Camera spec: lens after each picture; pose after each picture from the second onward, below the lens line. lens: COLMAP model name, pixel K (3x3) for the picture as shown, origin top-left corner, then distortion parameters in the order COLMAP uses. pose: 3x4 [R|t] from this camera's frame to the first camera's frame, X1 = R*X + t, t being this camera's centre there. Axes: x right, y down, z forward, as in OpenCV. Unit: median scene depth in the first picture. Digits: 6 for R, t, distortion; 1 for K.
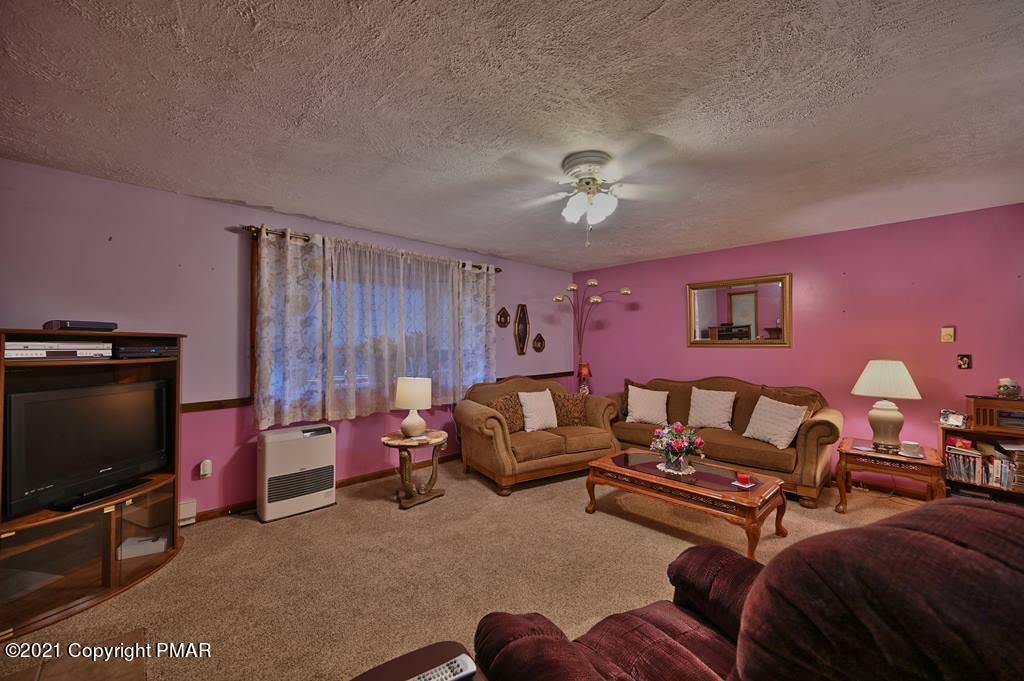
lens RADIAL K [[403.2, 0, 513.0], [0, 403.2, 340.0], [0, 0, 1]] dist [-0.000037, -0.000240]
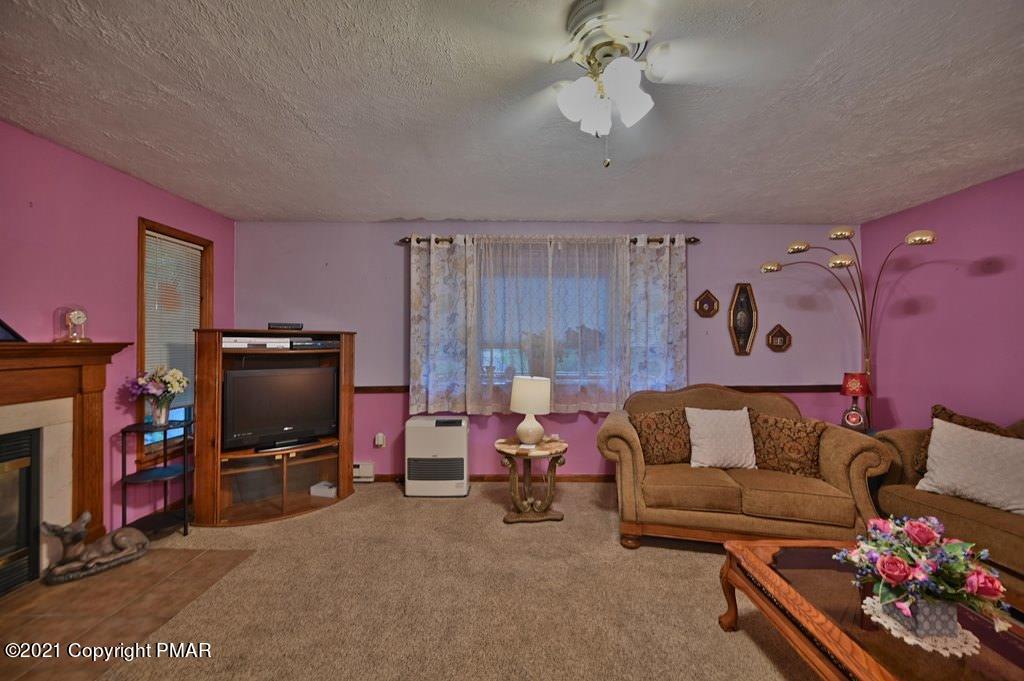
lens RADIAL K [[403.2, 0, 513.0], [0, 403.2, 340.0], [0, 0, 1]] dist [-0.000037, -0.000240]
pose [[0.723135, -0.002394, -0.690703, 0.343499], [0.005569, 0.999982, 0.002365, 0.009587], [0.690685, -0.005556, 0.723135, 0.342517]]
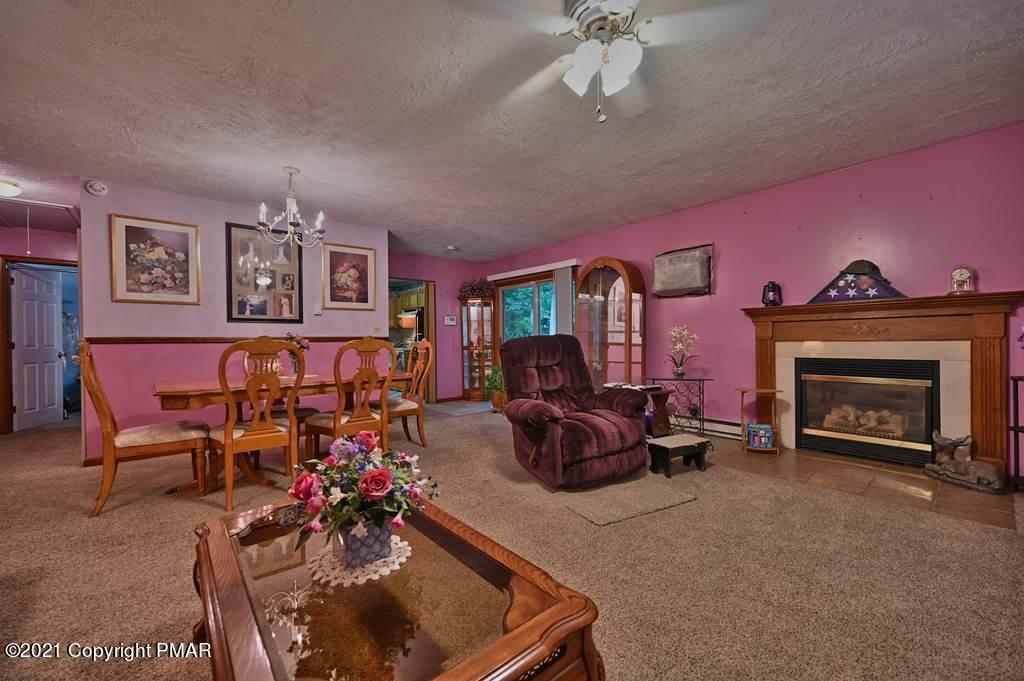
lens RADIAL K [[403.1, 0, 515.1], [0, 403.1, 341.2], [0, 0, 1]] dist [-0.002205, 0.000292]
pose [[-0.998142, 0.008239, 0.060373, 0.208944], [0.007693, 0.999927, -0.009268, 0.106574], [-0.060445, -0.008786, -0.998133, 1.208220]]
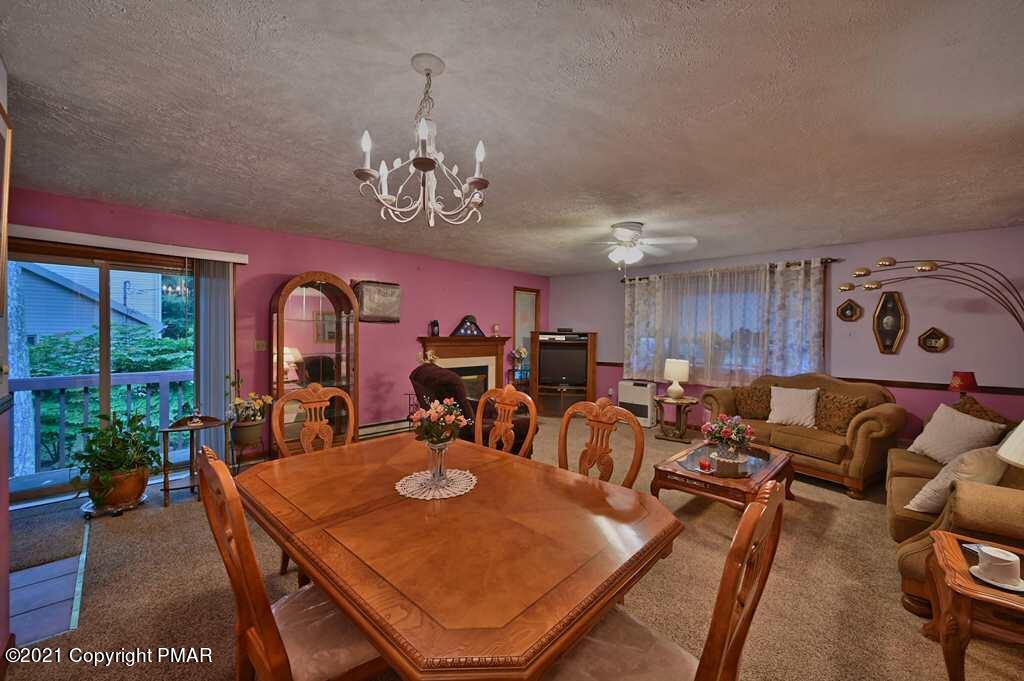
lens RADIAL K [[403.1, 0, 515.1], [0, 403.1, 341.2], [0, 0, 1]] dist [-0.002205, 0.000292]
pose [[0.031098, 0.021284, -0.999290, 1.274201], [-0.001206, 0.999773, 0.021256, -0.009095], [0.999516, 0.000544, 0.031117, 0.354426]]
